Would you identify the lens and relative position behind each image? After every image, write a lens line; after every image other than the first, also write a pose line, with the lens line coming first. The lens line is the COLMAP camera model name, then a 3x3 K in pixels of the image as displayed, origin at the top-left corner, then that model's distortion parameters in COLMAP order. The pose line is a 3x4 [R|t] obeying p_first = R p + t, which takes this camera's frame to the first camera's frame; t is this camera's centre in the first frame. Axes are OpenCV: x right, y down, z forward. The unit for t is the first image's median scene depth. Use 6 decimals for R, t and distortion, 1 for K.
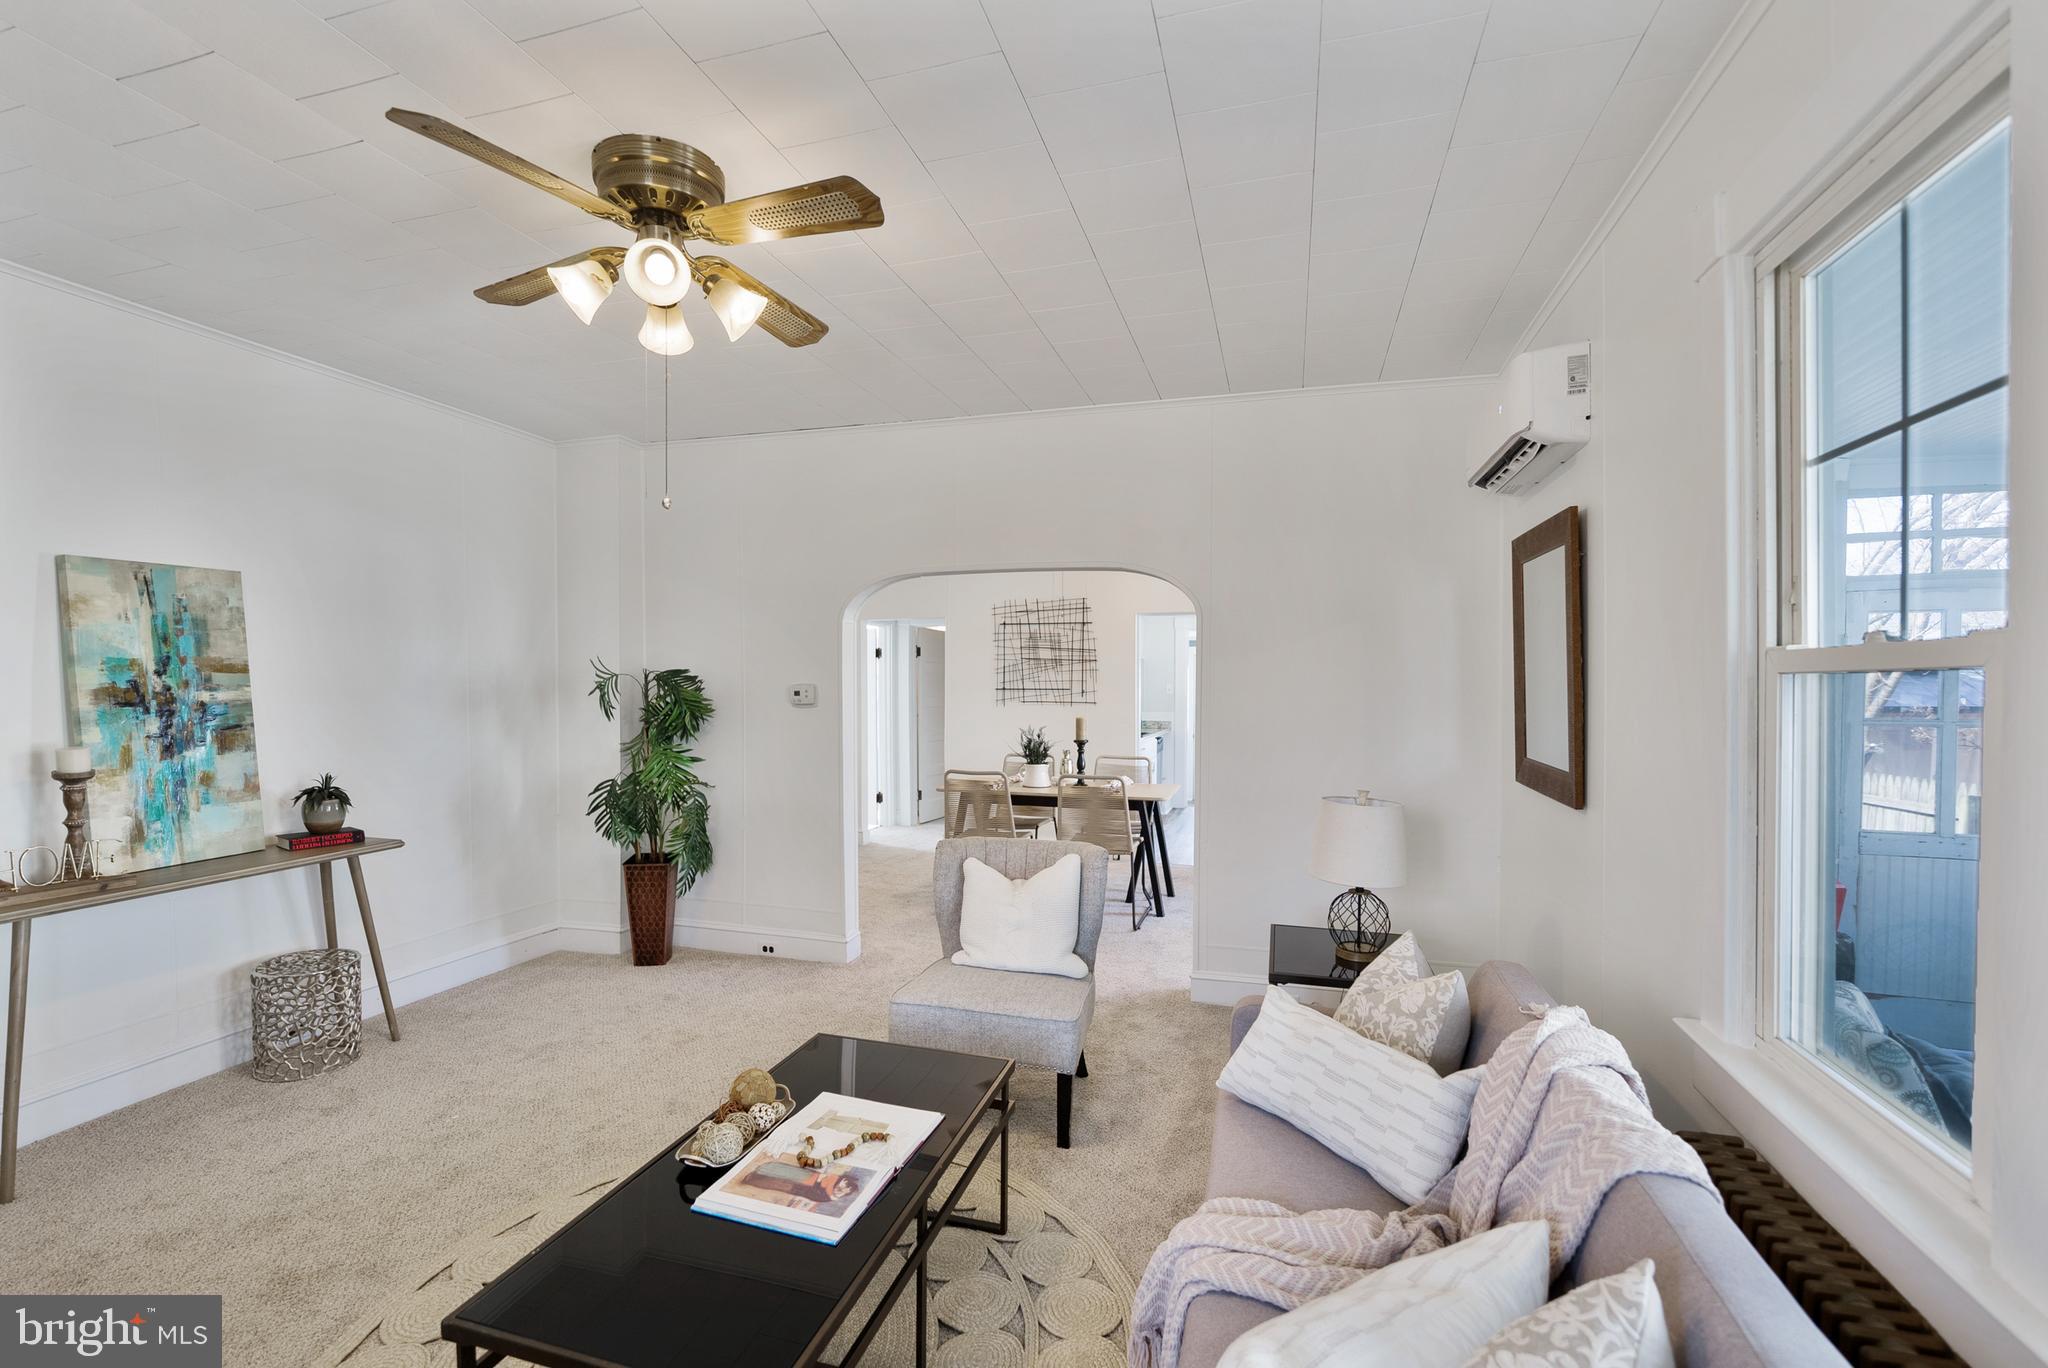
lens RADIAL K [[918.5, 0, 1020.9], [0, 918.5, 700.6], [0, 0, 1]] dist [-0.001412, -0.000215]
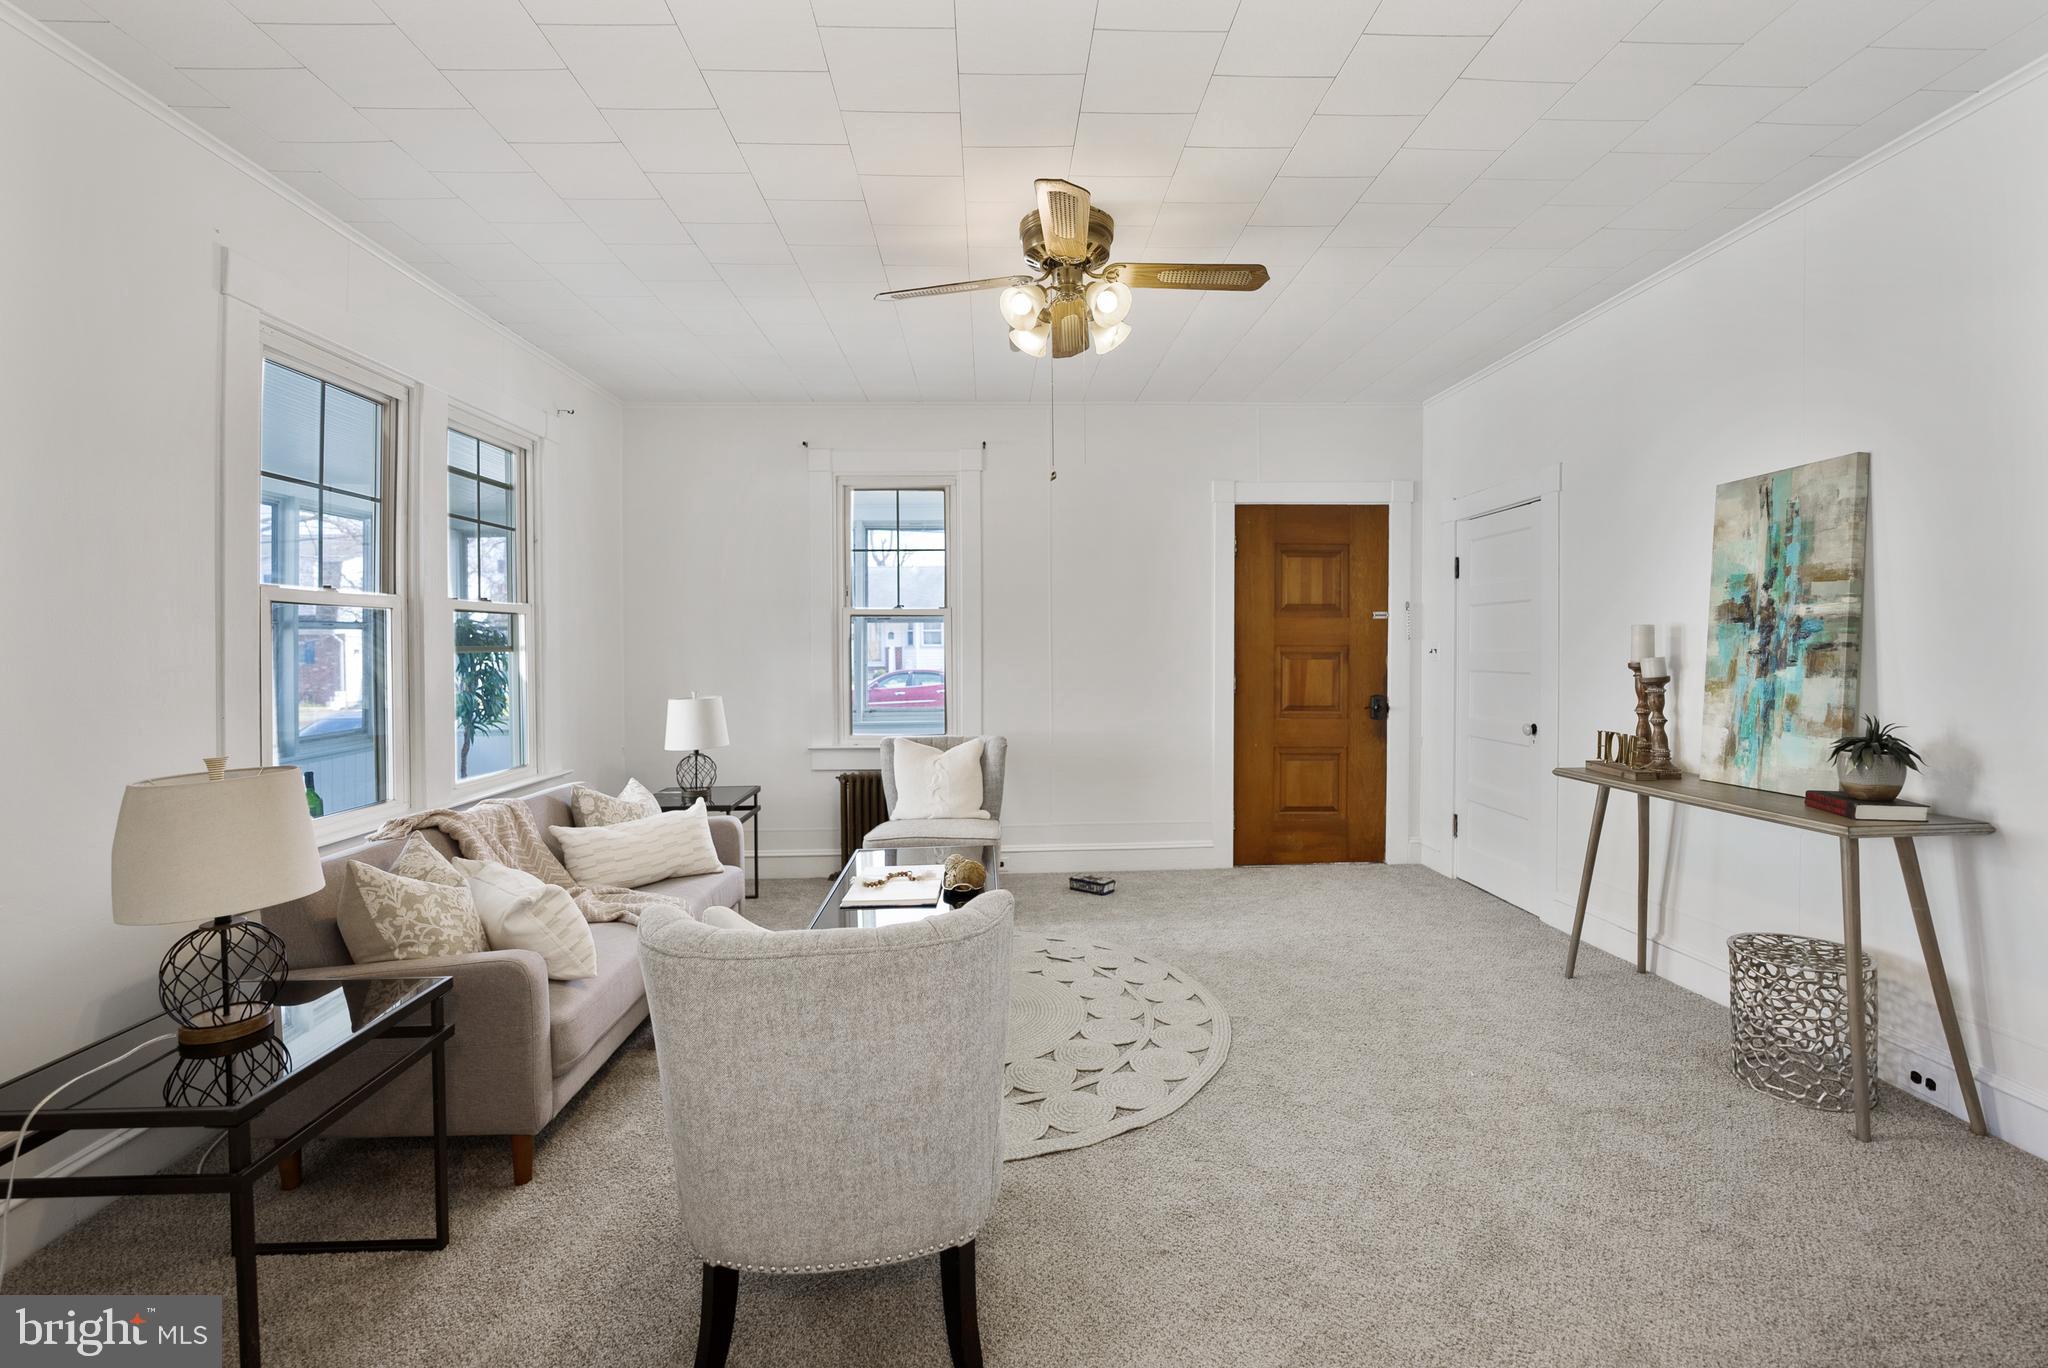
lens RADIAL K [[918.5, 0, 1020.9], [0, 918.5, 700.6], [0, 0, 1]] dist [-0.001412, -0.000215]
pose [[-0.940081, 0.021137, -0.340296, 0.120480], [-0.004814, 0.997154, 0.075236, 0.019918], [0.340917, 0.072366, -0.937304, 1.621604]]
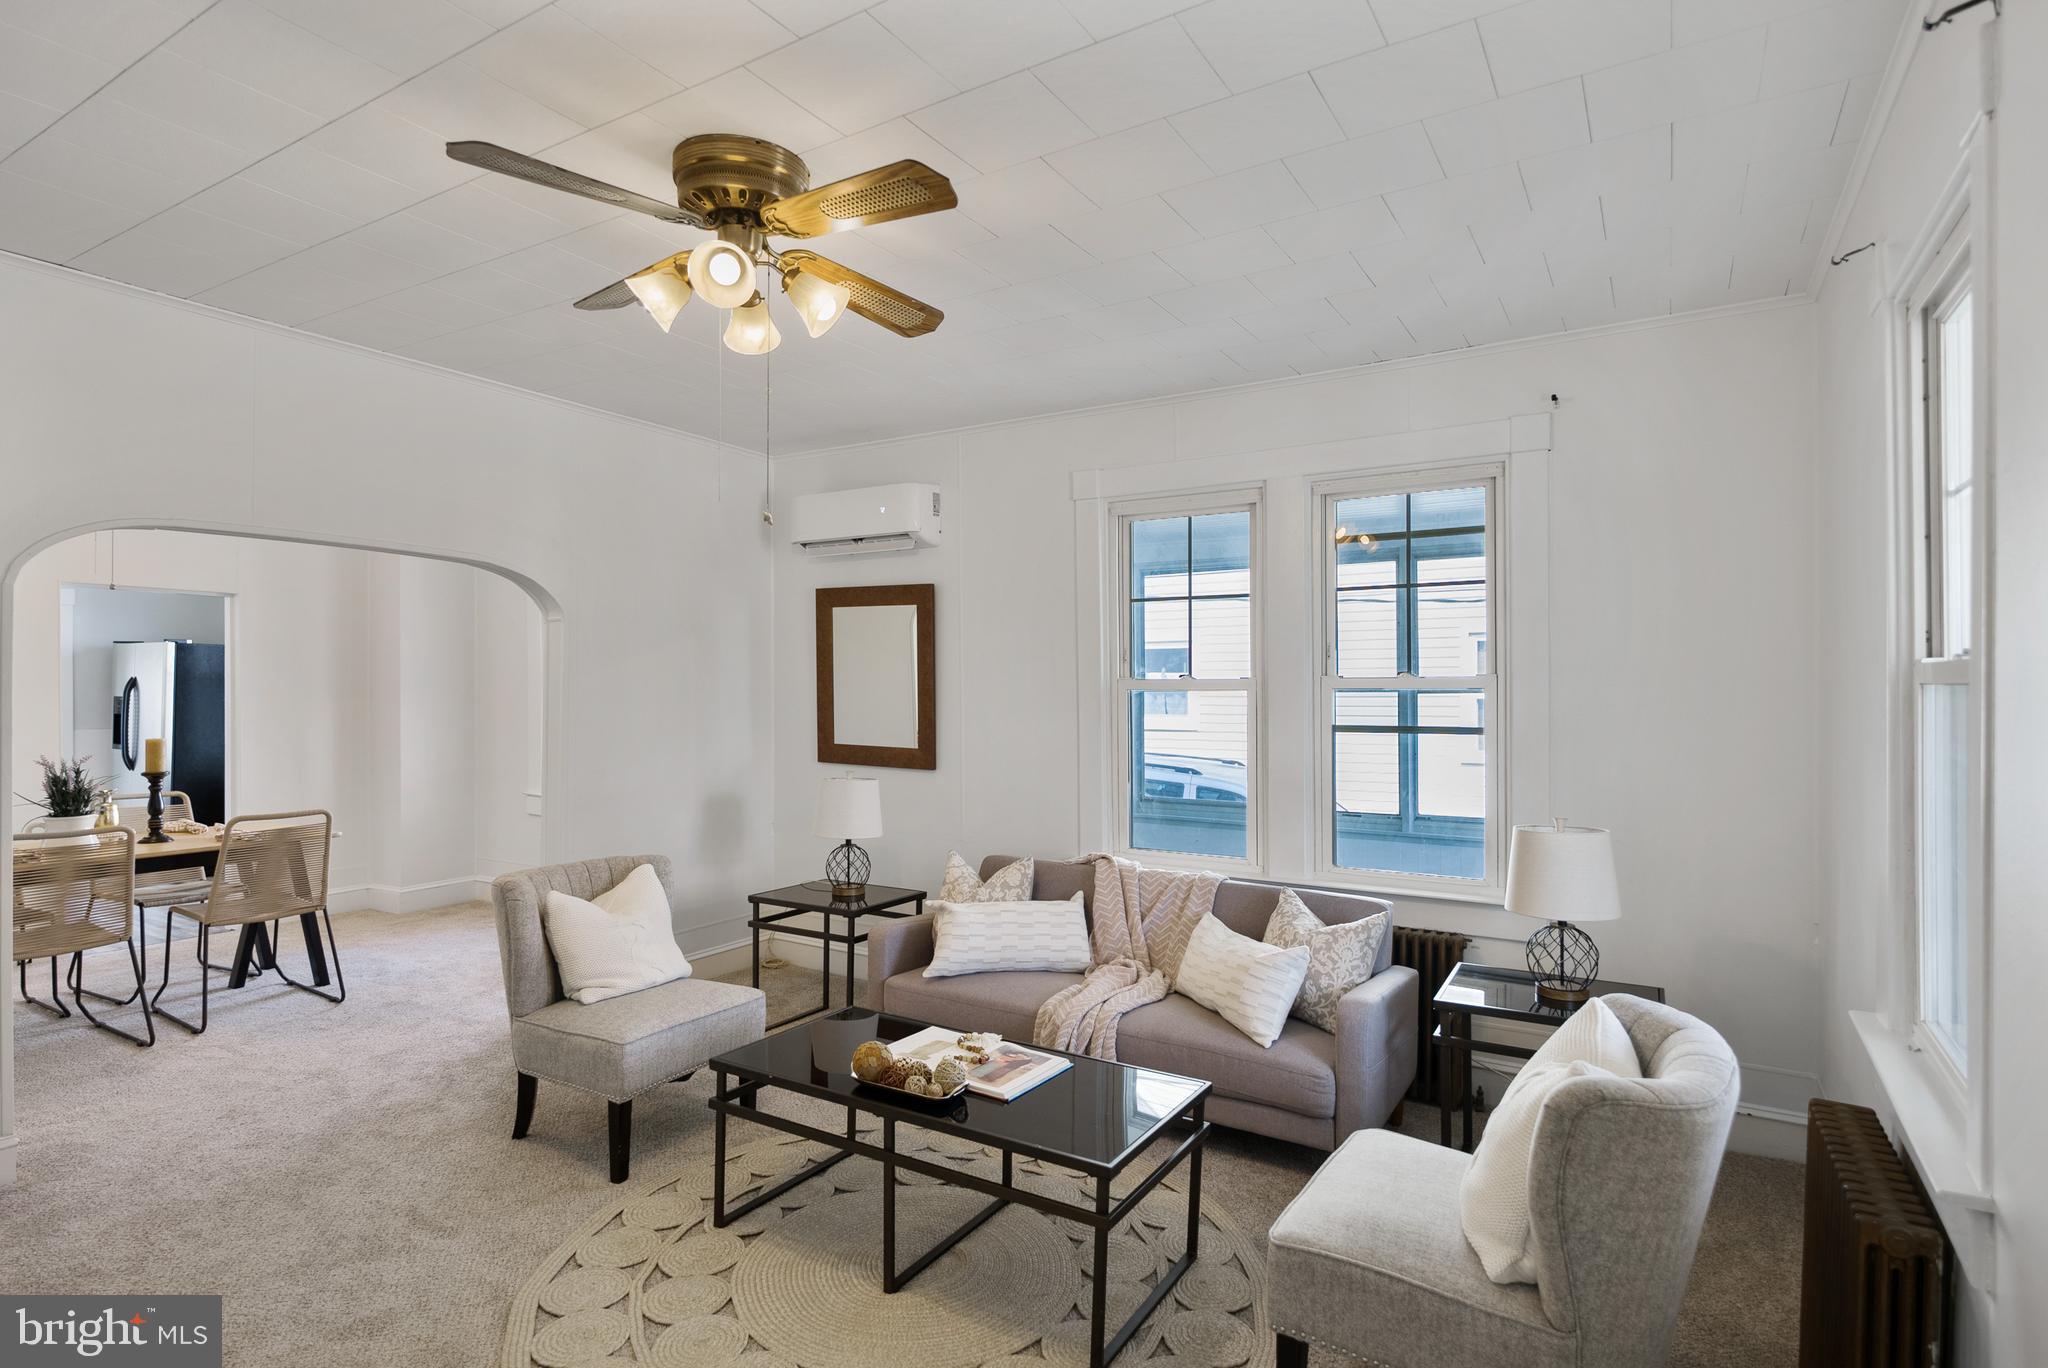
lens RADIAL K [[1041.8, 0, 1008.4], [0, 1041.8, 687.4], [0, 0, 1]] dist [0.014778, -0.001181]
pose [[0.271532, -0.002819, 0.962425, -0.970531], [0.013787, 0.999904, -0.000961, -0.020522], [-0.962331, 0.013530, 0.271545, 0.314615]]
